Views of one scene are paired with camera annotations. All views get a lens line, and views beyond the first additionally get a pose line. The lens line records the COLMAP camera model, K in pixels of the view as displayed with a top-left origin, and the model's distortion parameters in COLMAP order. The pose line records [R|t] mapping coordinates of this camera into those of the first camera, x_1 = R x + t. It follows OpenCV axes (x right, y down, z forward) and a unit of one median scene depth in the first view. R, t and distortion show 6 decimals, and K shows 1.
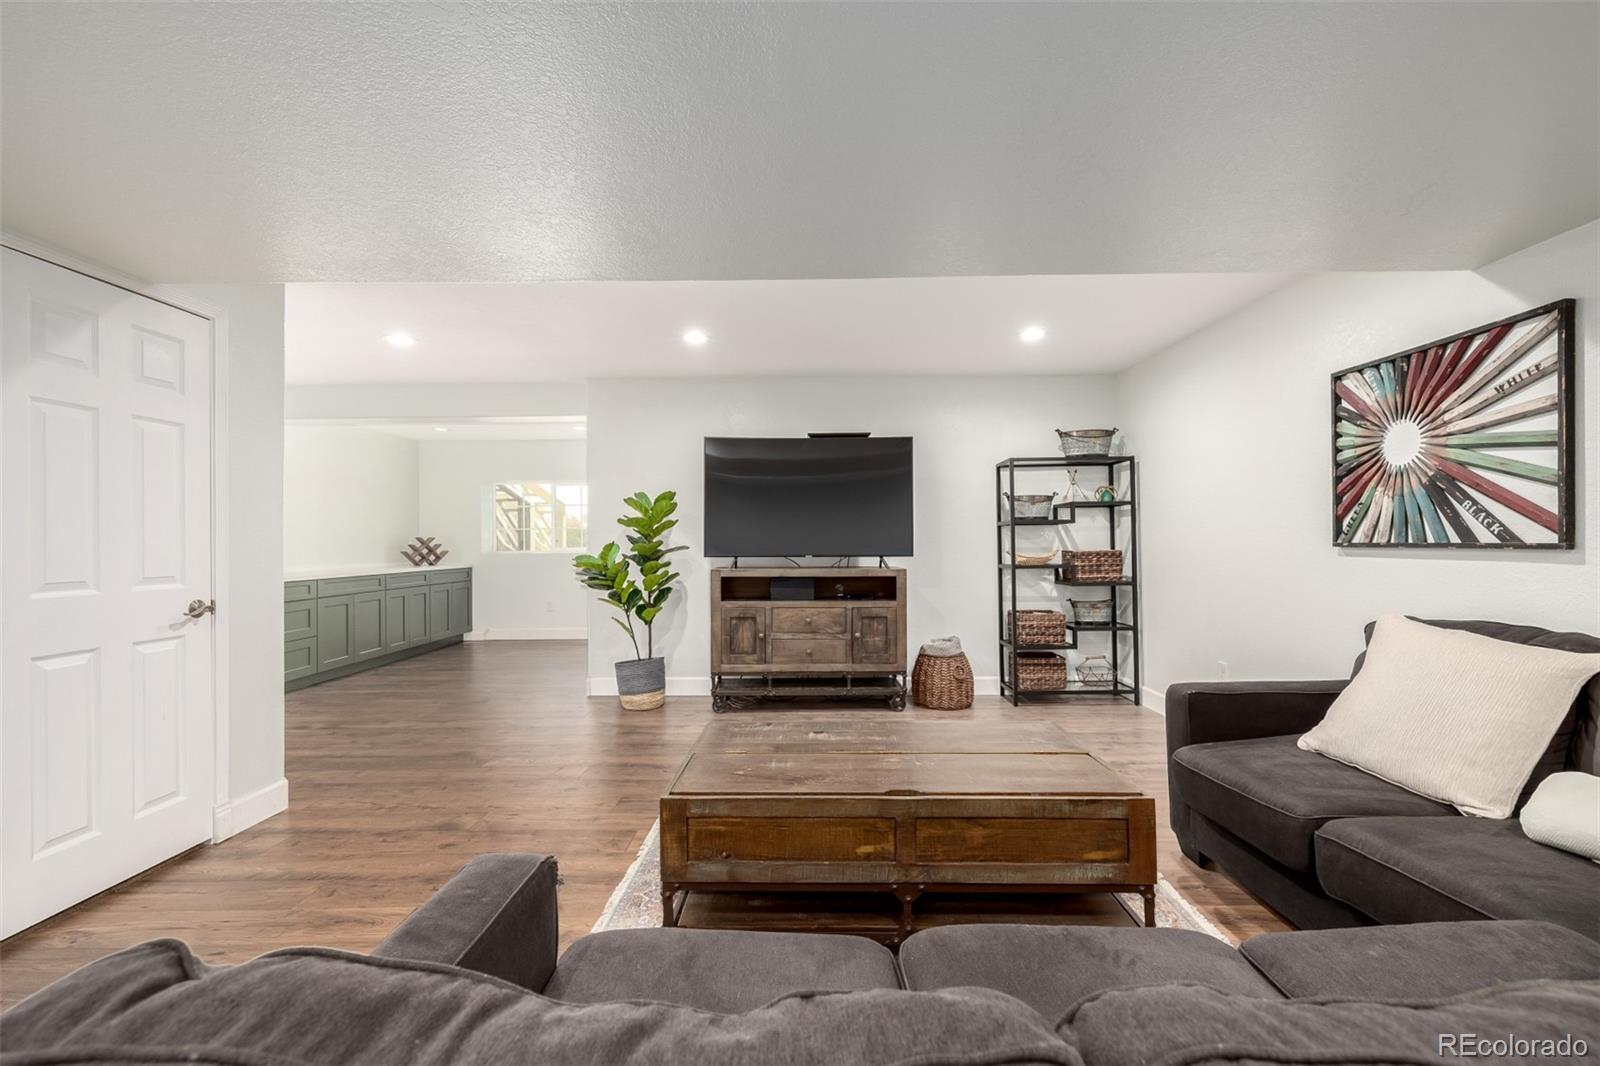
lens RADIAL K [[670.2, 0, 806.6], [0, 670.2, 537.6], [0, 0, 1]] dist [-0.000178, 0.000322]
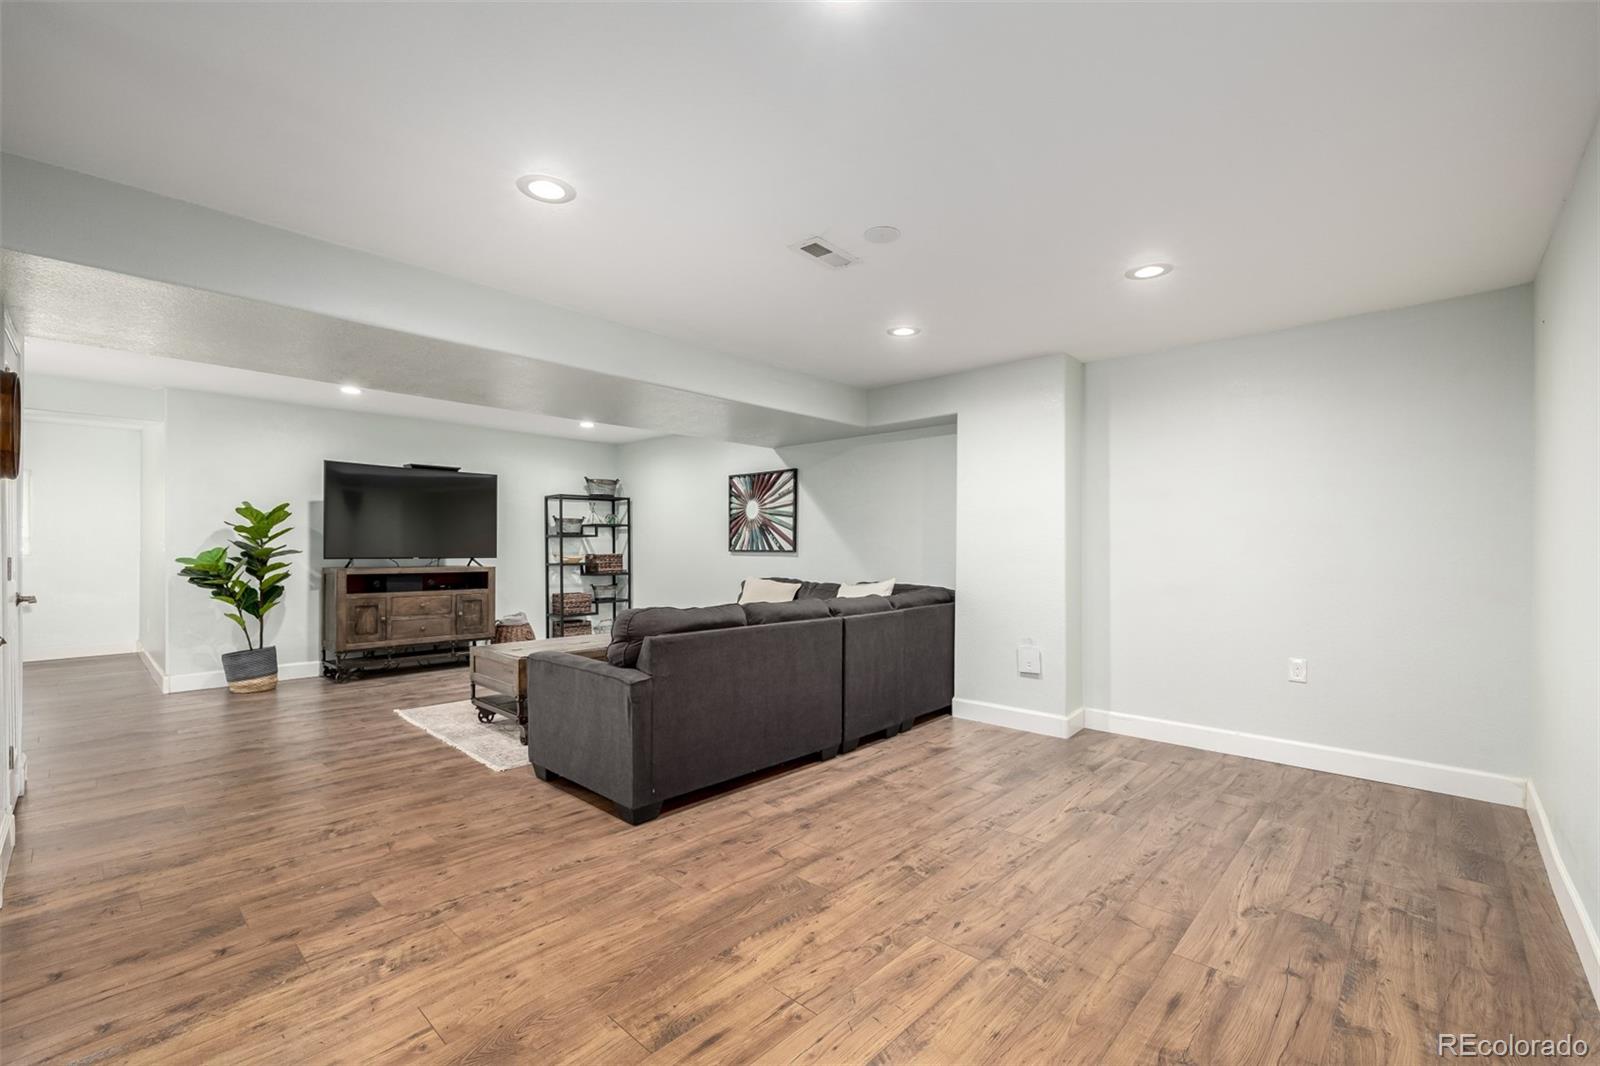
lens RADIAL K [[670.2, 0, 806.6], [0, 670.2, 537.6], [0, 0, 1]] dist [-0.000178, 0.000322]
pose [[0.673881, 0.018755, 0.738601, -0.459140], [-0.011310, 0.999822, -0.015070, -0.001477], [-0.738753, 0.001802, 0.673974, -0.466919]]
